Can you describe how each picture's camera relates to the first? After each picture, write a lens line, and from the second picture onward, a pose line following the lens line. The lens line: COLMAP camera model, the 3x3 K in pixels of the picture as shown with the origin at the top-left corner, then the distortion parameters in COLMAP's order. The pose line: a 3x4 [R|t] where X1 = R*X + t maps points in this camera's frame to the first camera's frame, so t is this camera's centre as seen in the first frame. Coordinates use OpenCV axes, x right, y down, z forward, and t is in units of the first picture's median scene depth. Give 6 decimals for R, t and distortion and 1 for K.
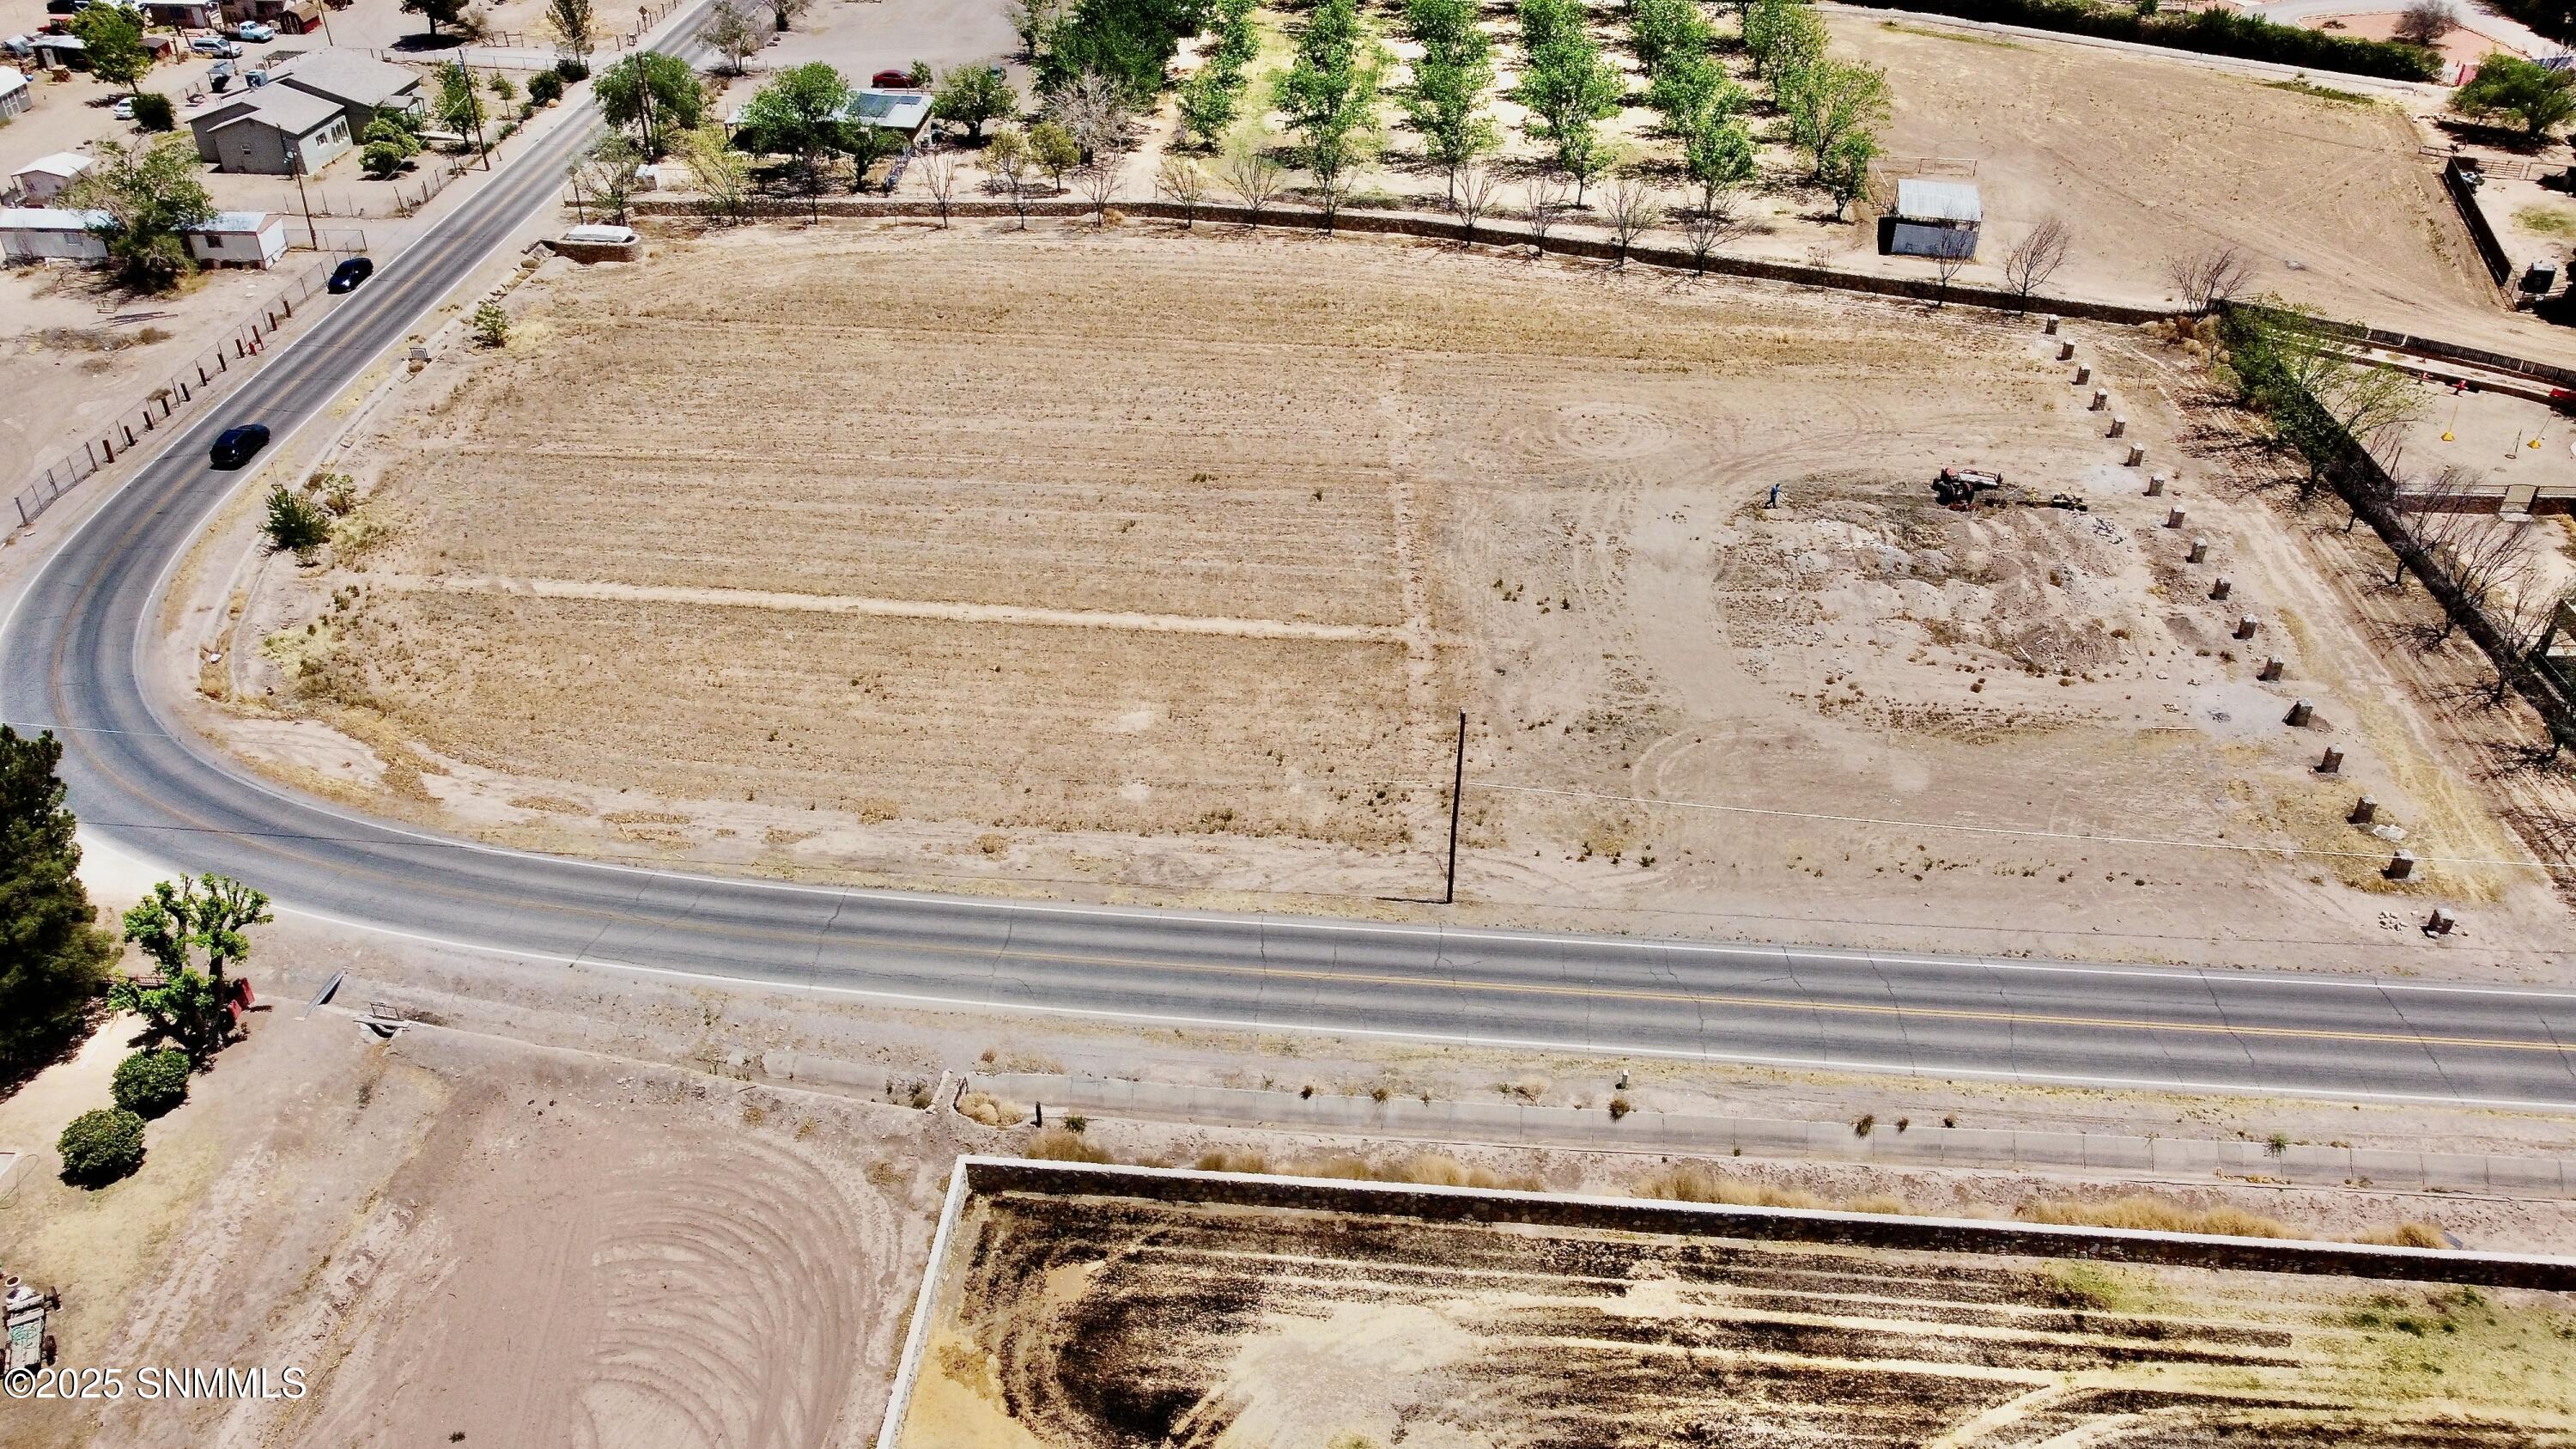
lens RADIAL K [[1935.6, 0, 1293.8], [0, 1935.6, 725.7], [0, 0, 1]] dist [0.001558, -0.006044]
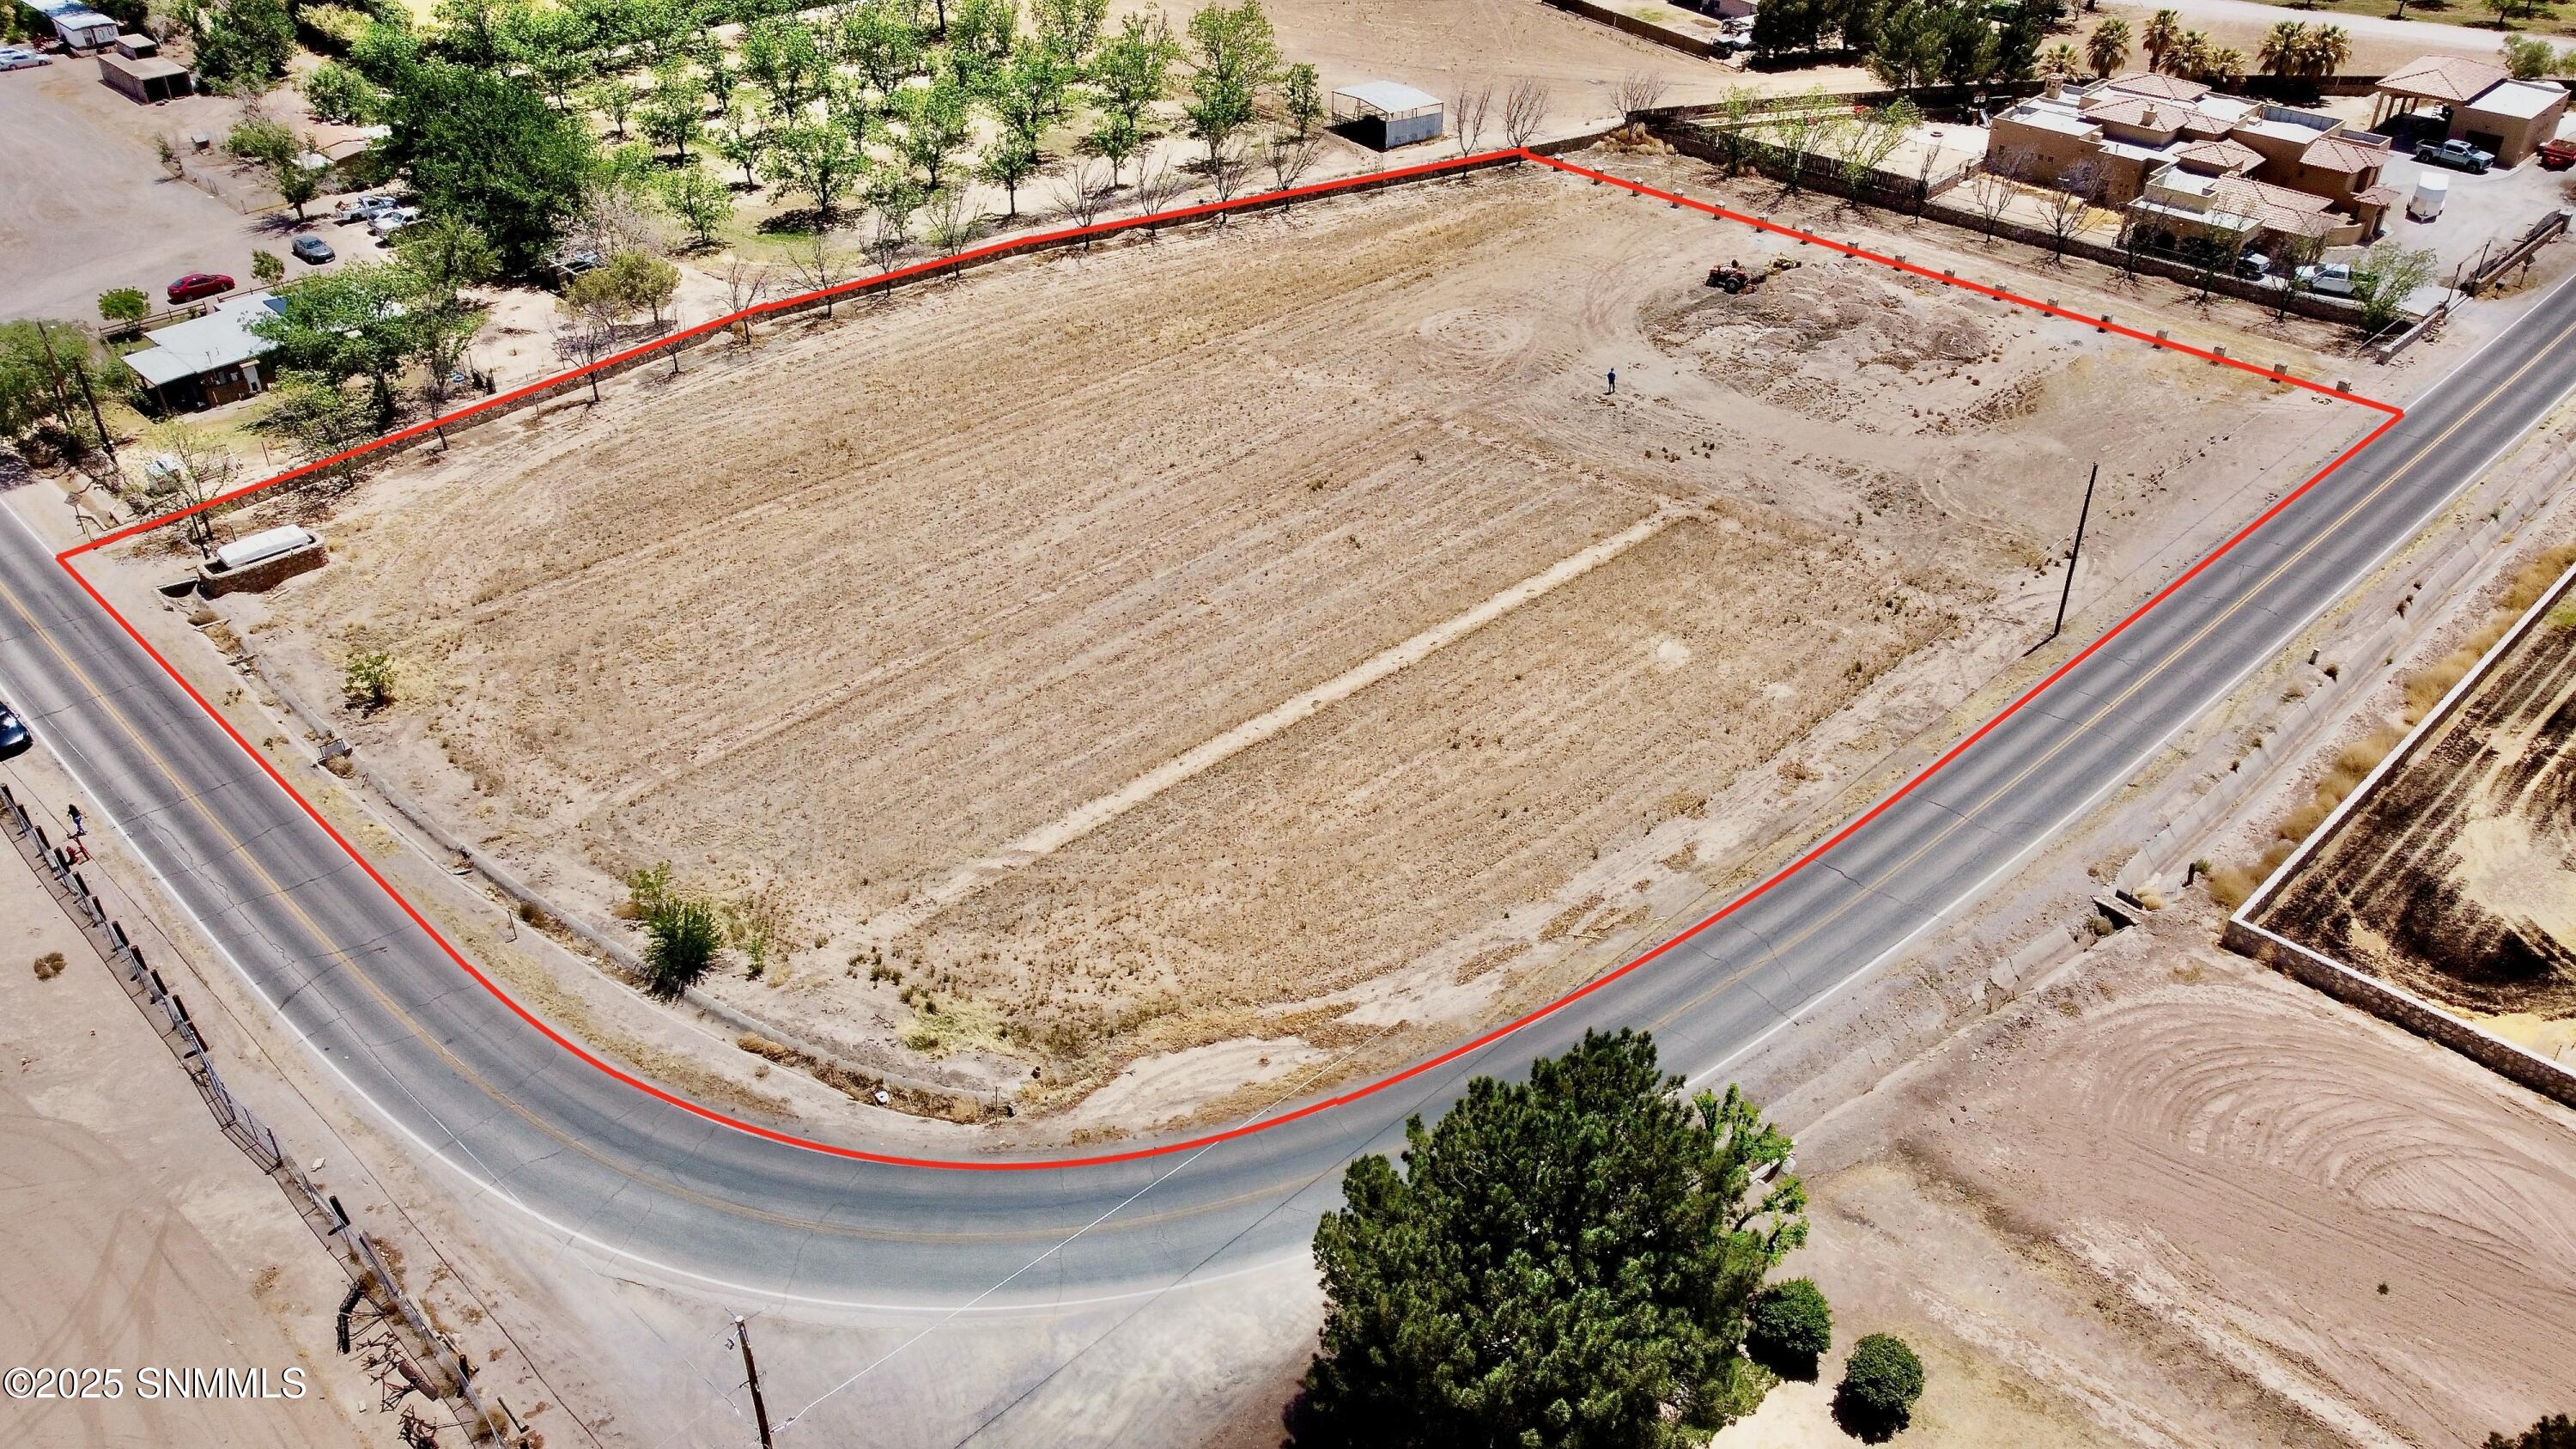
lens RADIAL K [[1935.6, 0, 1293.8], [0, 1935.6, 725.7], [0, 0, 1]] dist [0.001558, -0.006044]
pose [[0.659412, -0.423389, 0.621223, -1.000950], [0.423103, 0.892048, 0.158854, -0.249514], [-0.621417, 0.158091, 0.767364, 0.363584]]
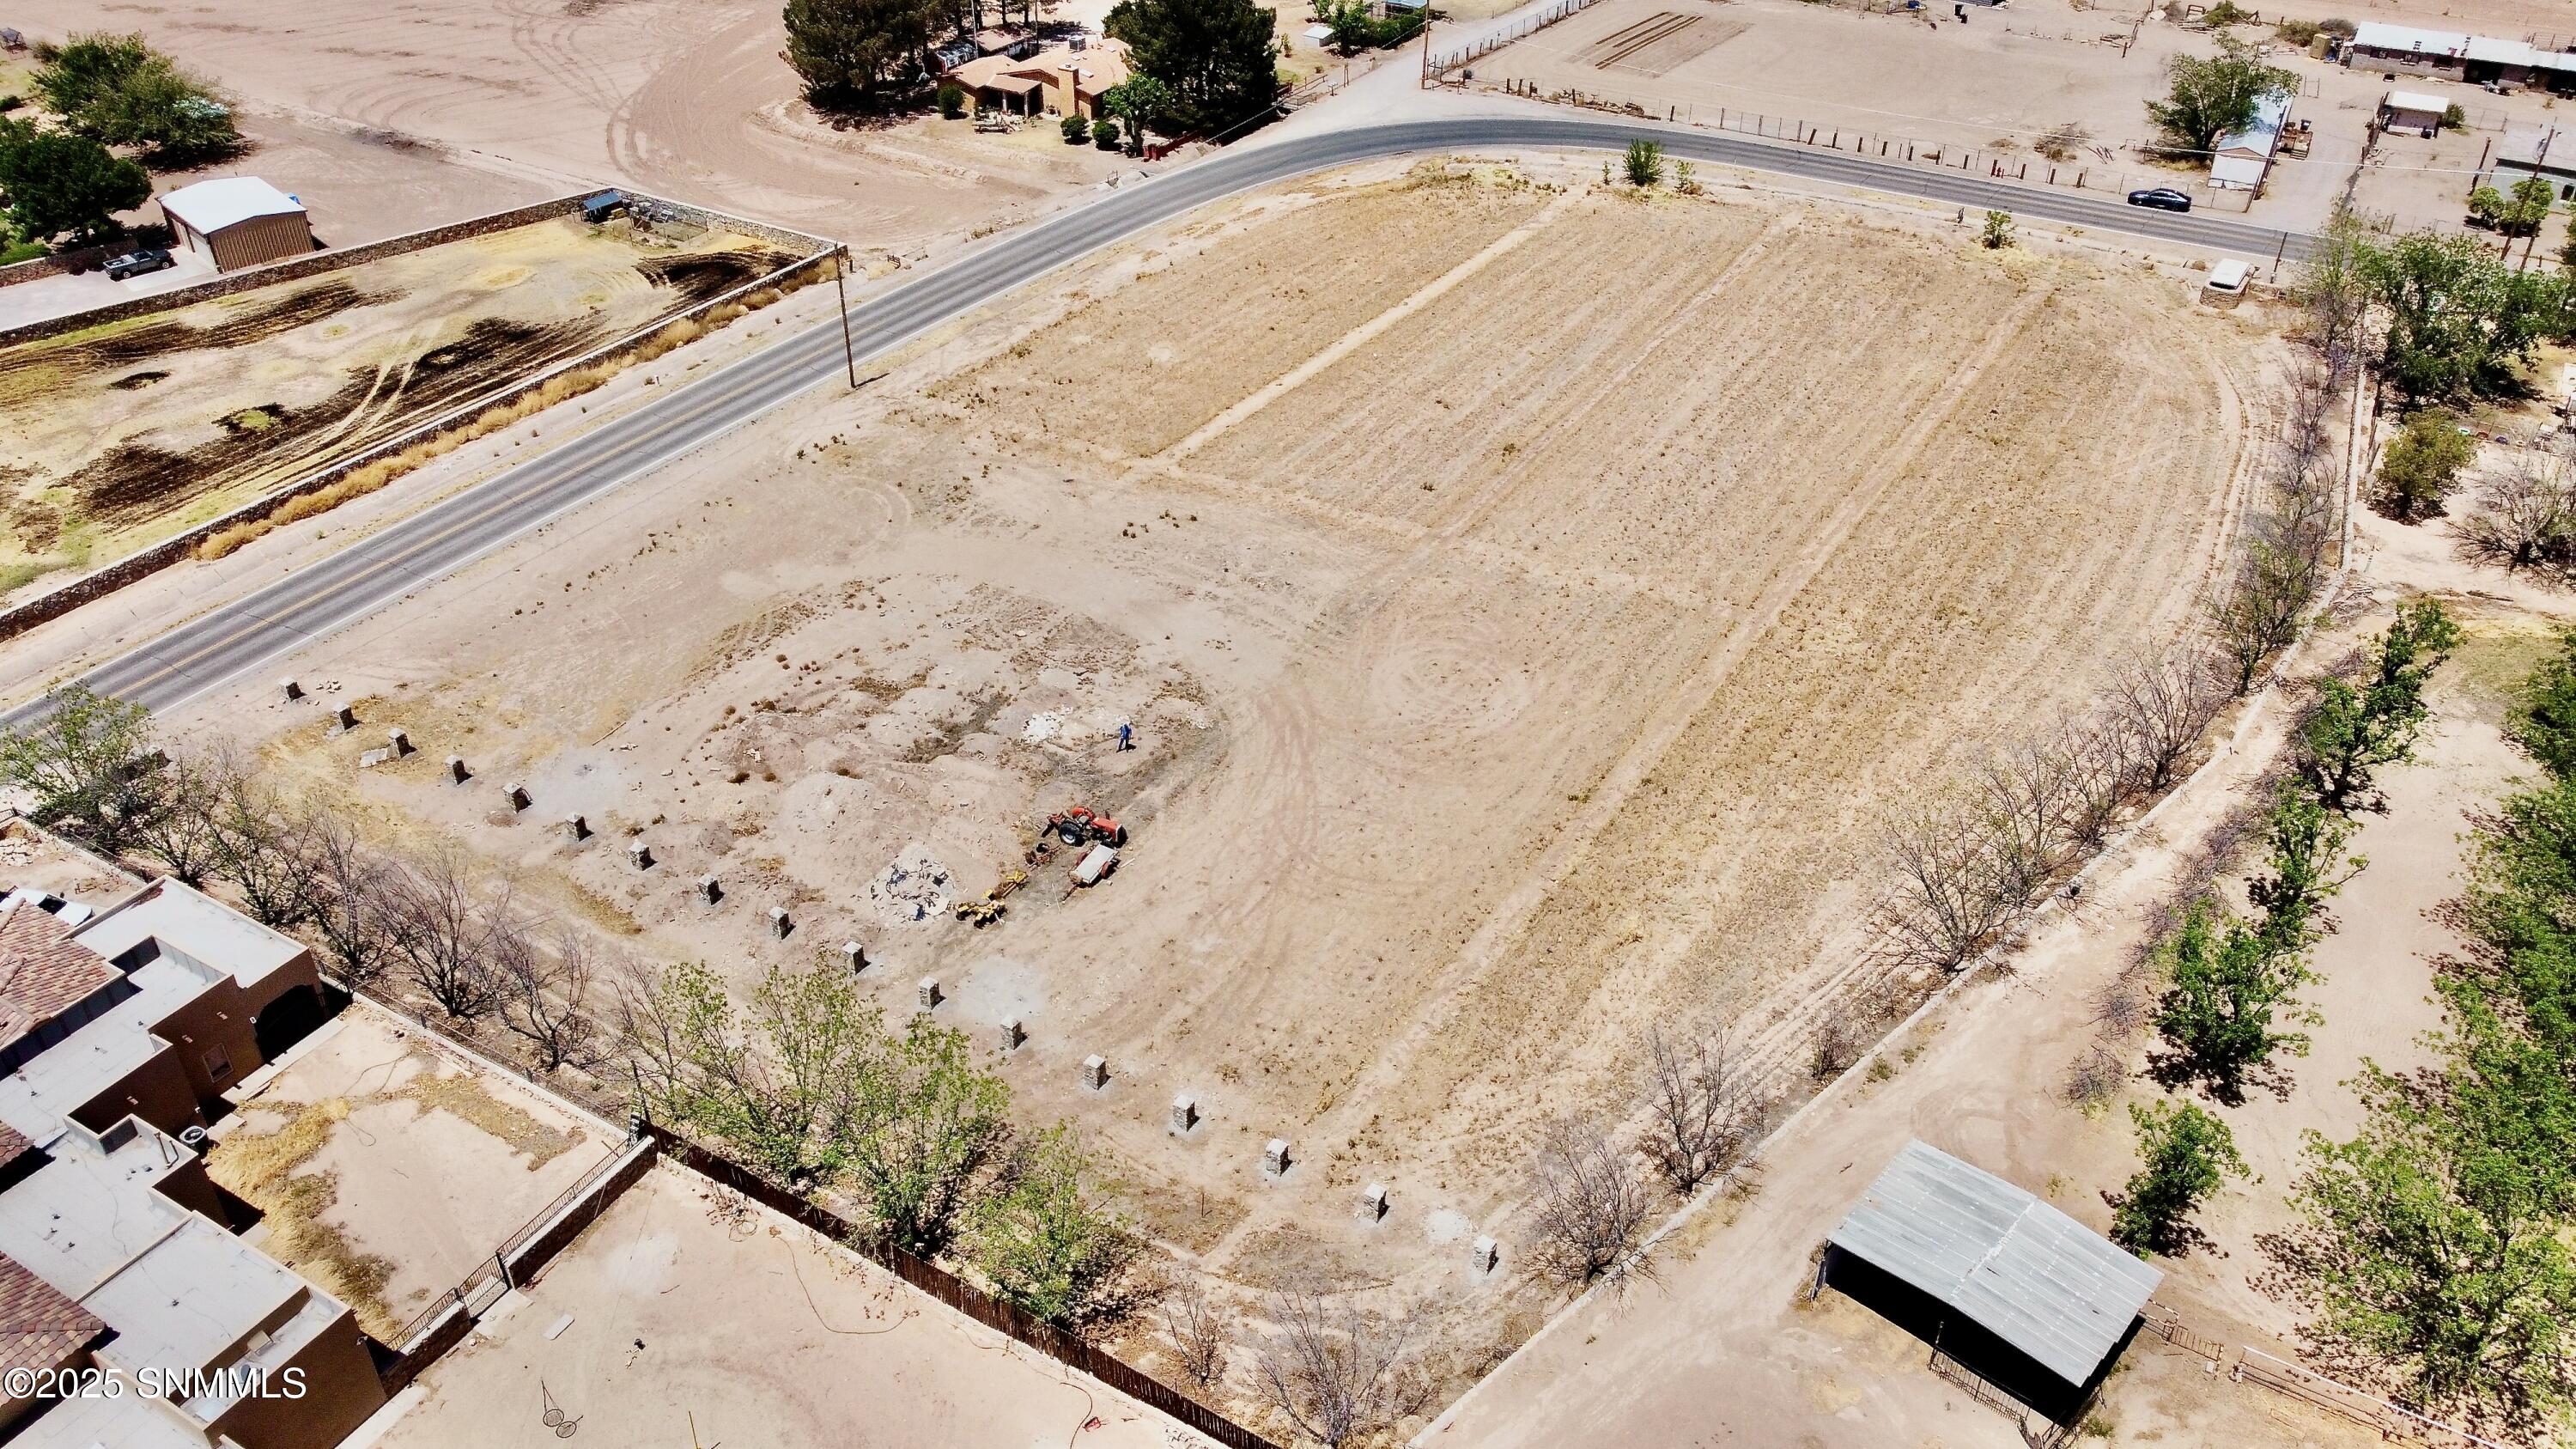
lens RADIAL K [[1949.2, 0, 1290.1], [0, 1949.2, 713.8], [0, 0, 1]] dist [0.001730, -0.008271]
pose [[-0.465953, 0.487005, -0.738725, 1.141156], [-0.500041, 0.543848, 0.673935, -0.941683], [0.729963, 0.683415, -0.009885, 1.407907]]
